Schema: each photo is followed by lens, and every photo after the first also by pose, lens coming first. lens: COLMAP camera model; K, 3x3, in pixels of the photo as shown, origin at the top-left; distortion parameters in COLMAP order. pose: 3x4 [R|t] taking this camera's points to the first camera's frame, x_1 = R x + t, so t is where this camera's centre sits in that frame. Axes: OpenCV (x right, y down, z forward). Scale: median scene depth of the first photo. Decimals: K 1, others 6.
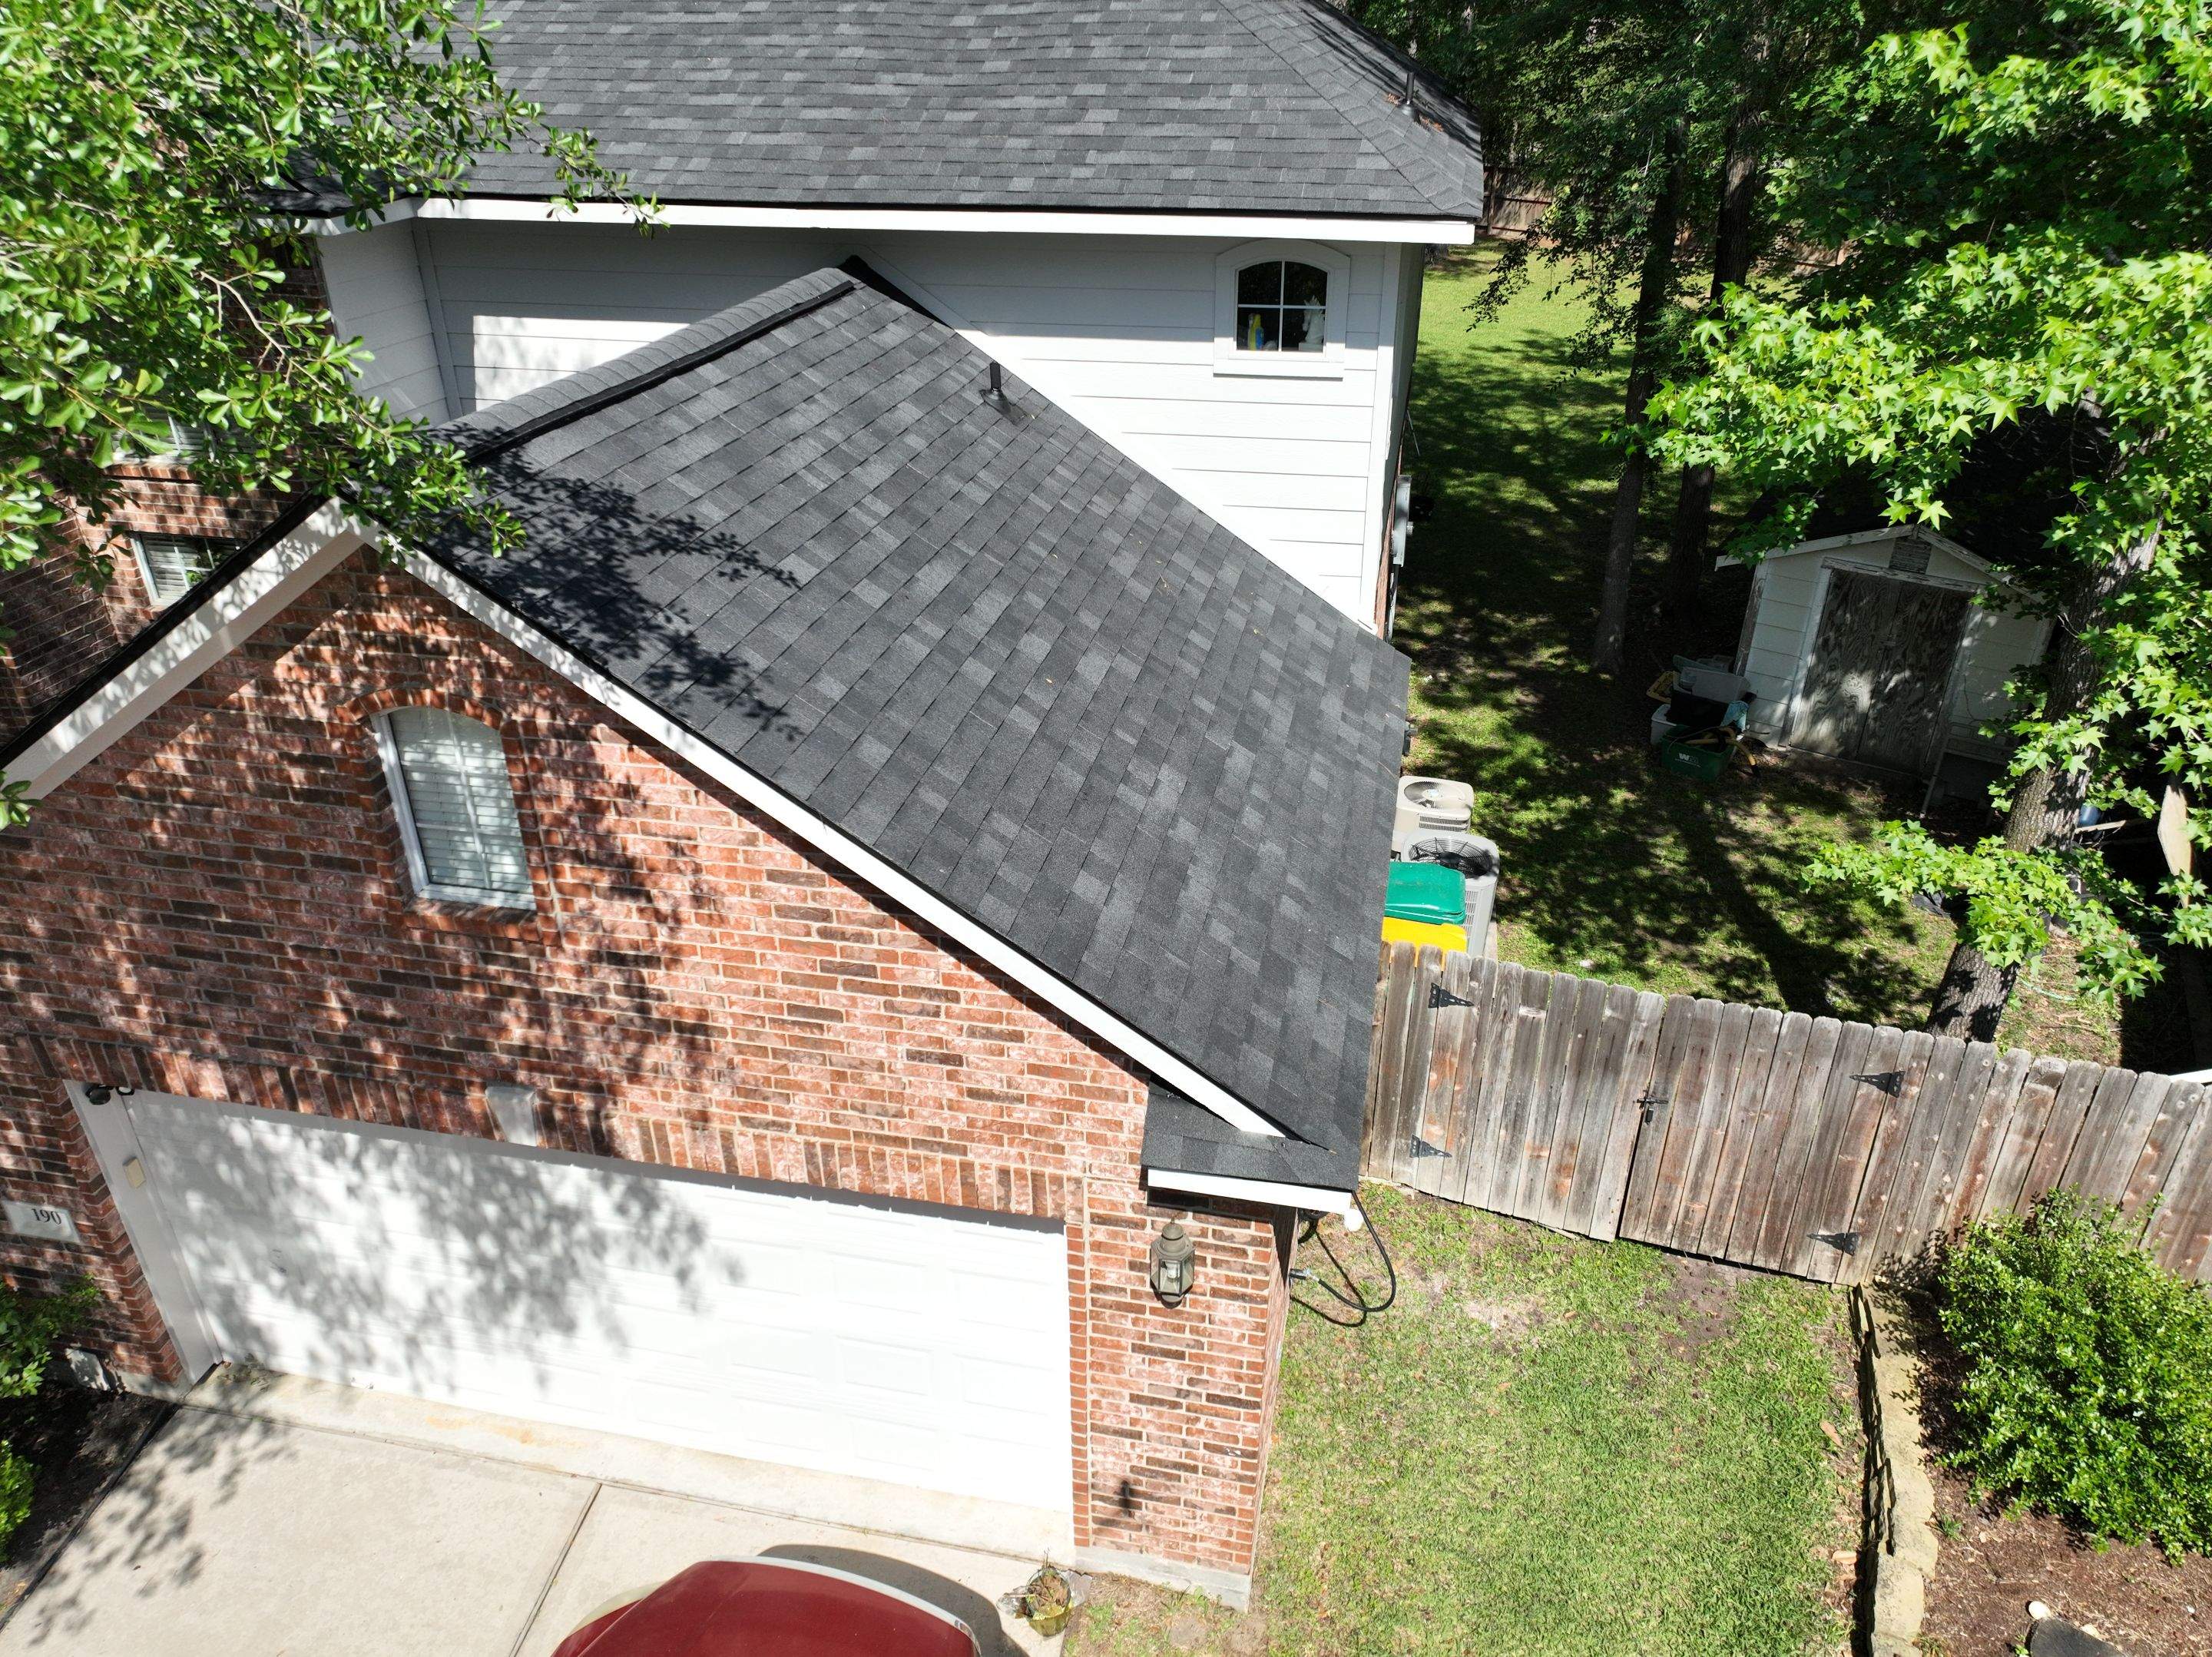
lens RADIAL K [[1560.9, 0, 1101.6], [0, 1560.9, 826.8], [0, 0, 1]] dist [-0.000777, 0.016375]
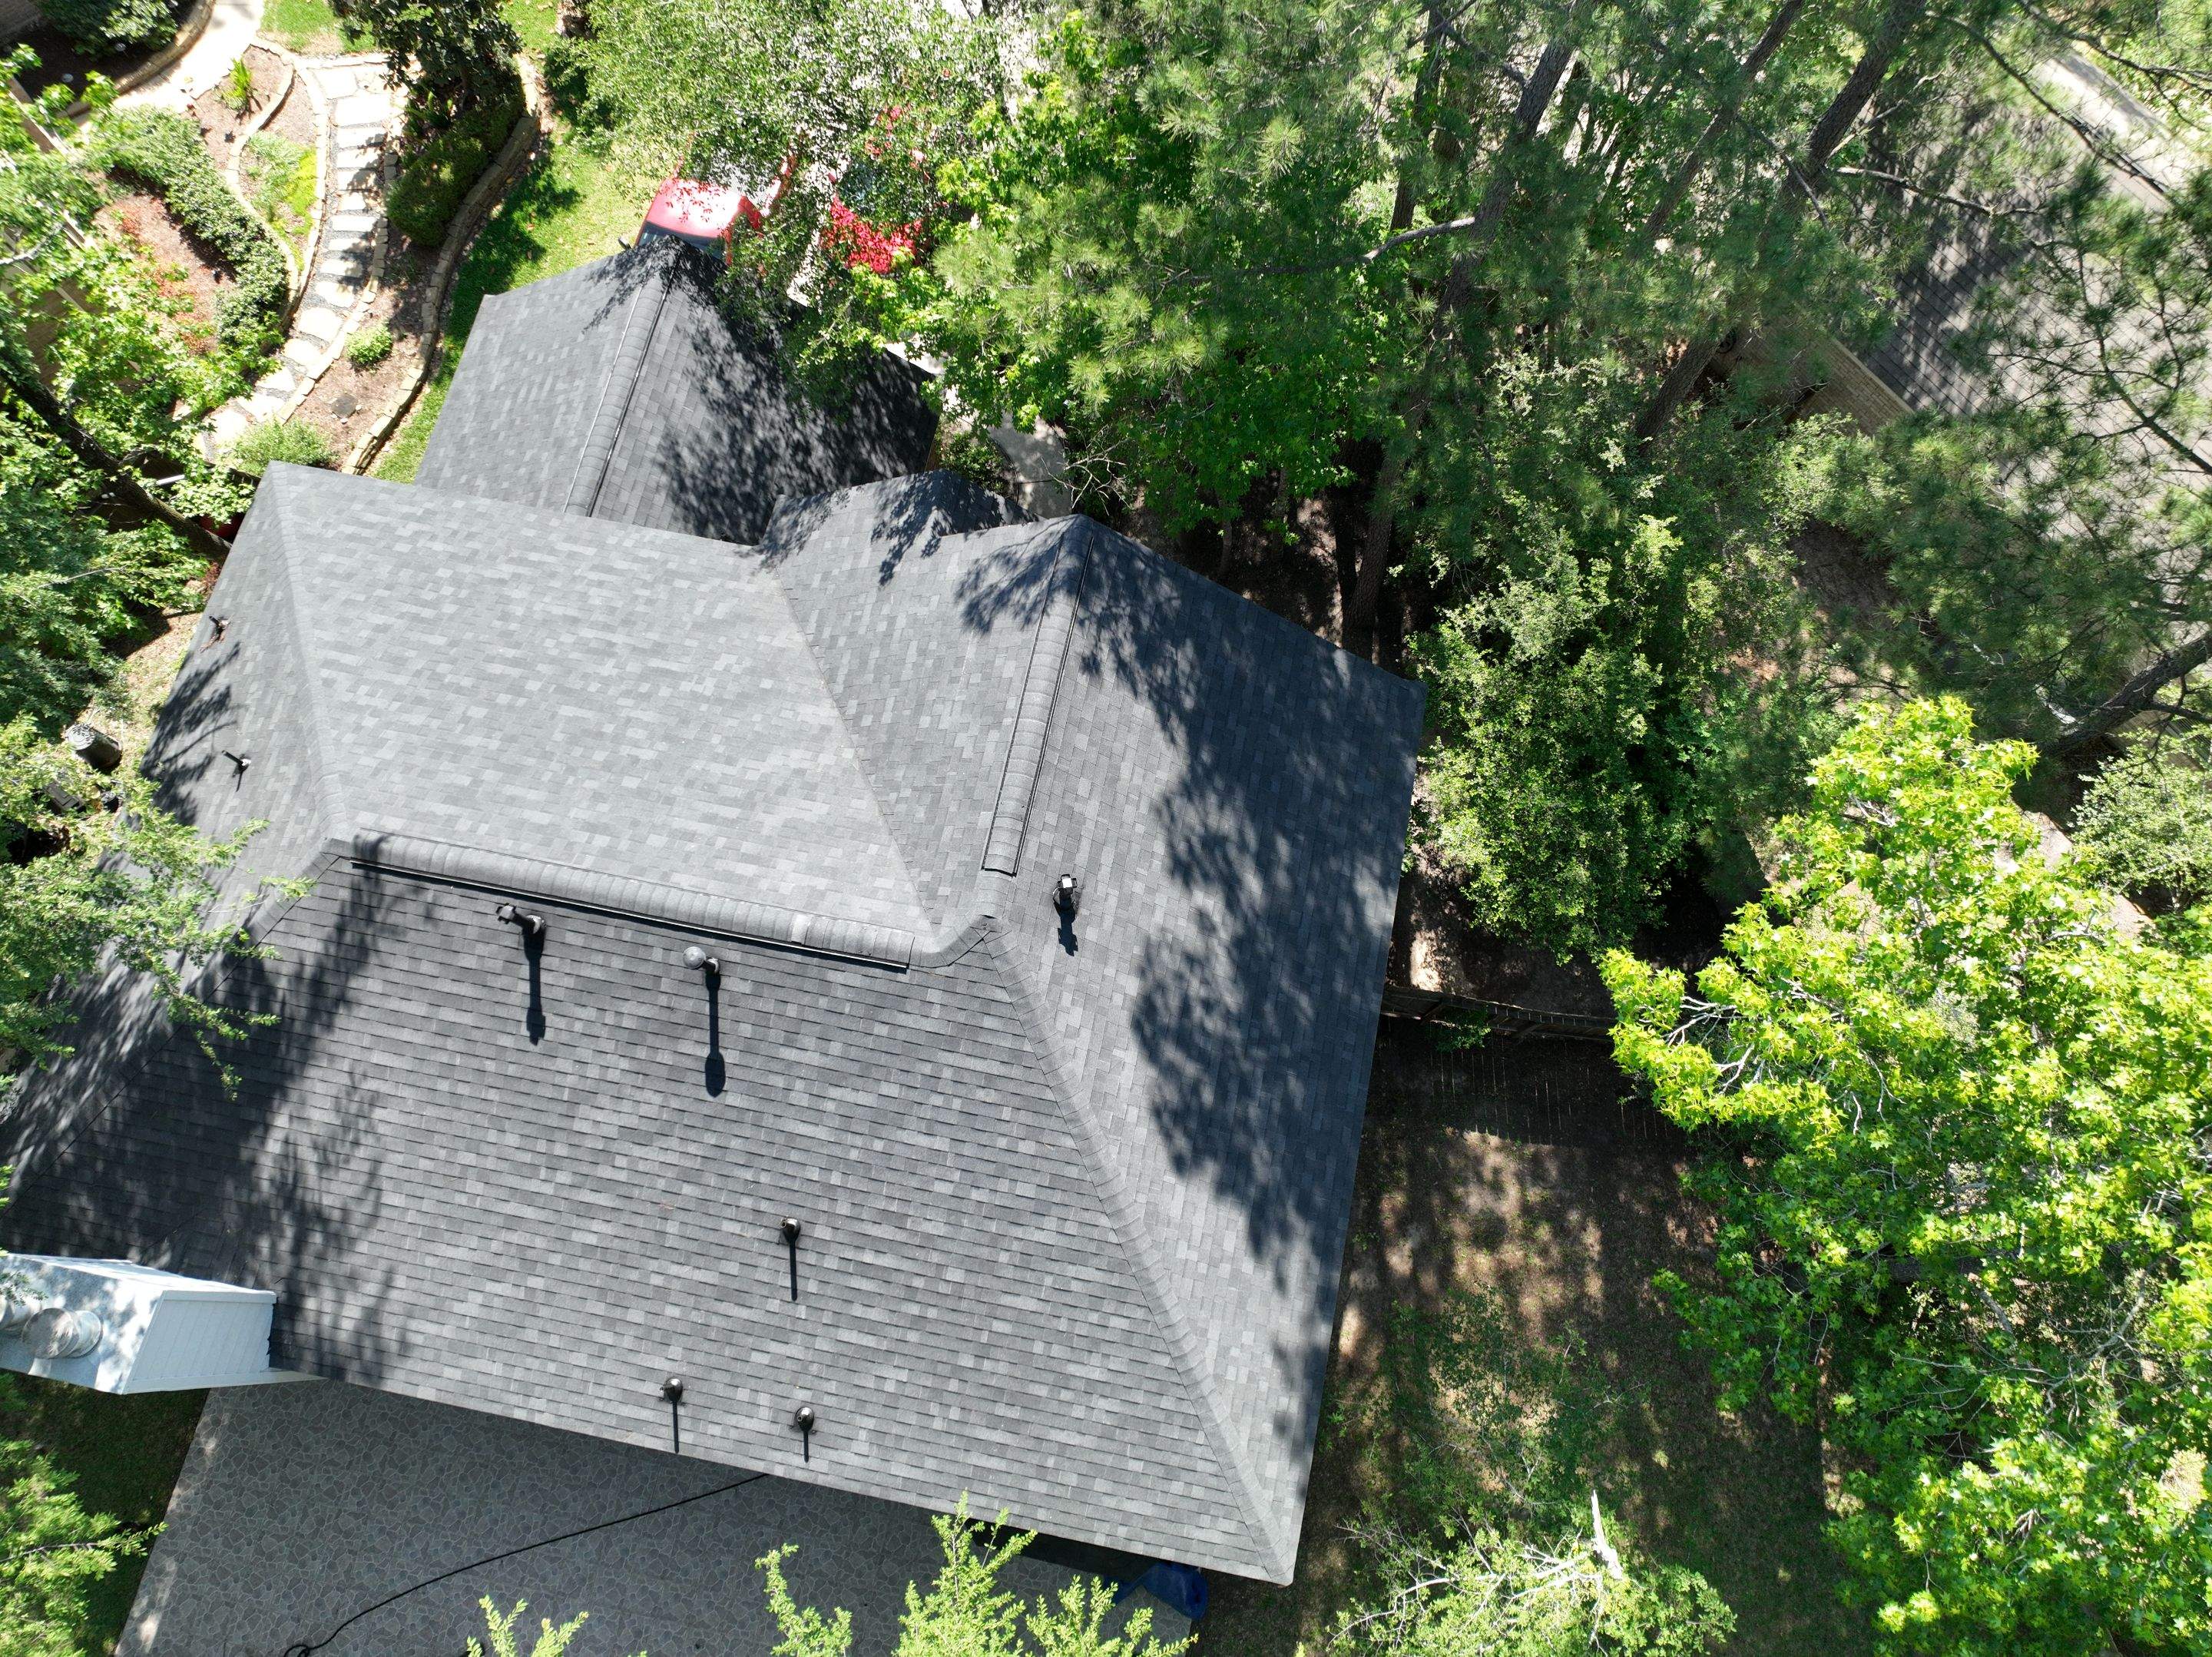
lens RADIAL K [[1560.9, 0, 1104.2], [0, 1560.9, 814.7], [0, 0, 1]] dist [-0.000777, 0.016375]
pose [[-0.999912, 0.011475, 0.006632, -0.957752], [0.004639, -0.165704, 0.986165, -2.621531], [0.012415, 0.986109, 0.165636, 1.081987]]
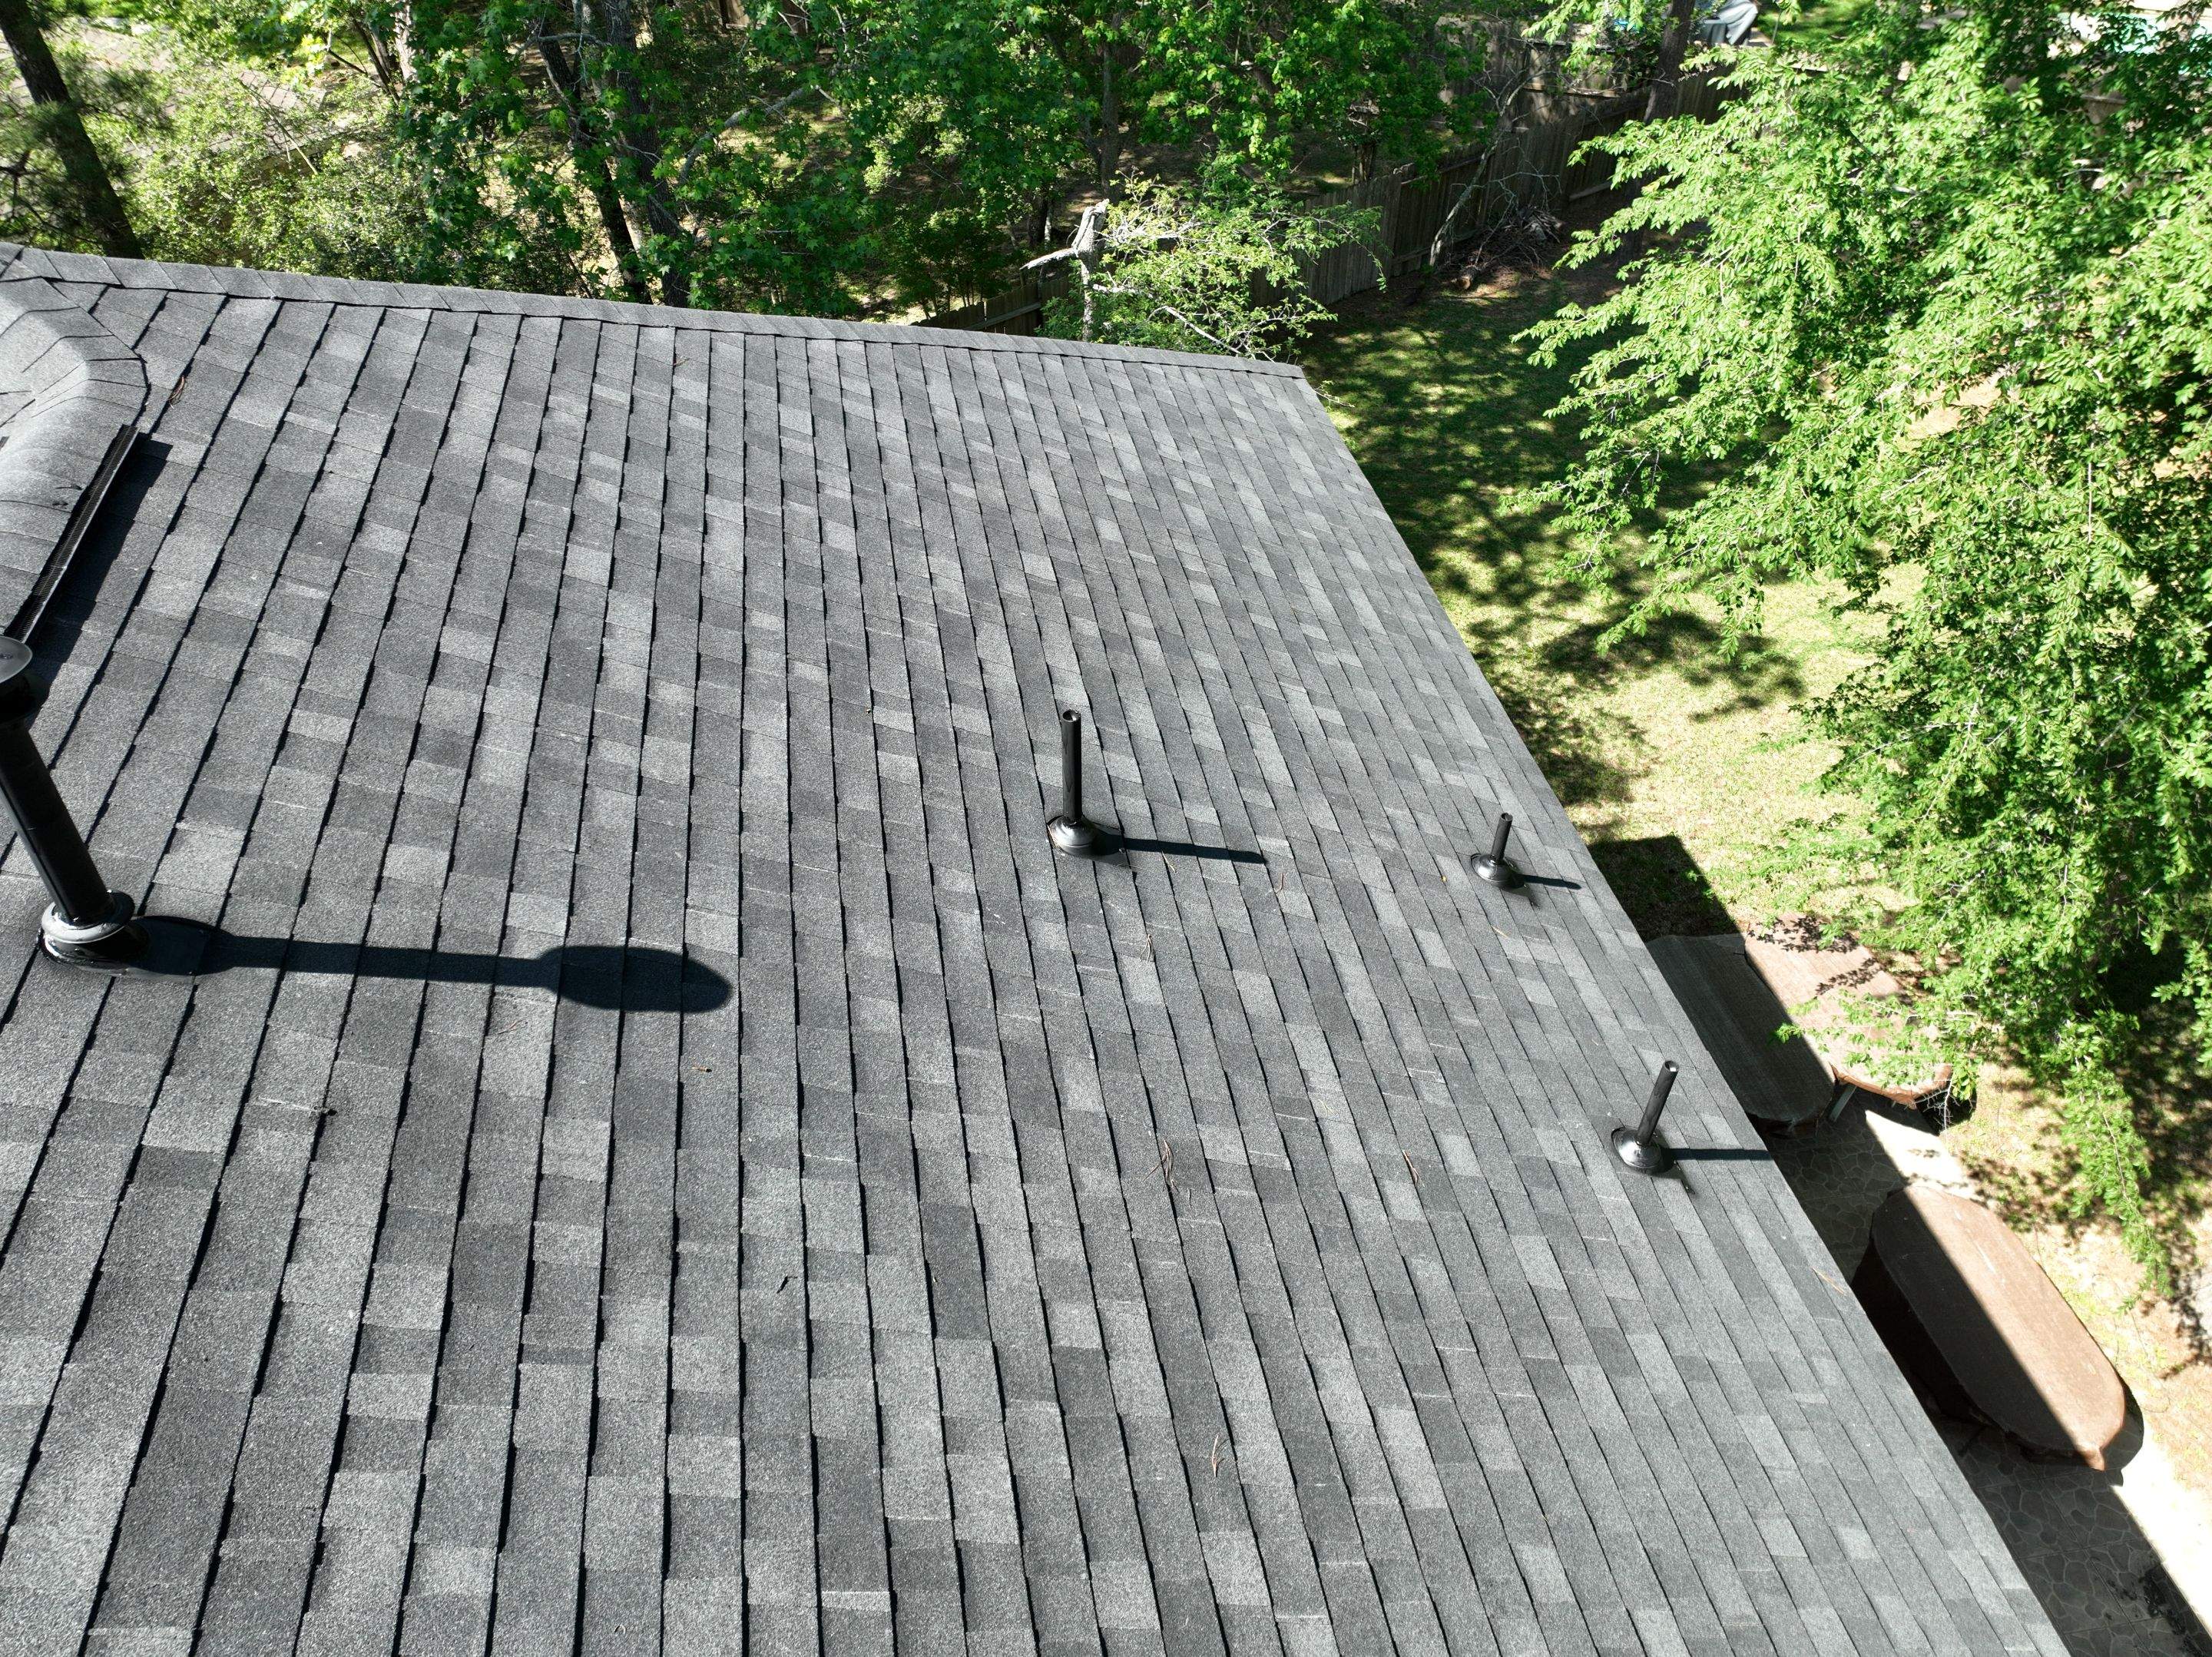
lens RADIAL K [[1560.9, 0, 1113.2], [0, 1560.9, 825.2], [0, 0, 1]] dist [-0.000777, 0.016375]
pose [[0.367633, 0.628040, -0.685866, -0.197491], [-0.432037, 0.768435, 0.472071, -1.260727], [0.823523, 0.122771, 0.553839, 1.514691]]
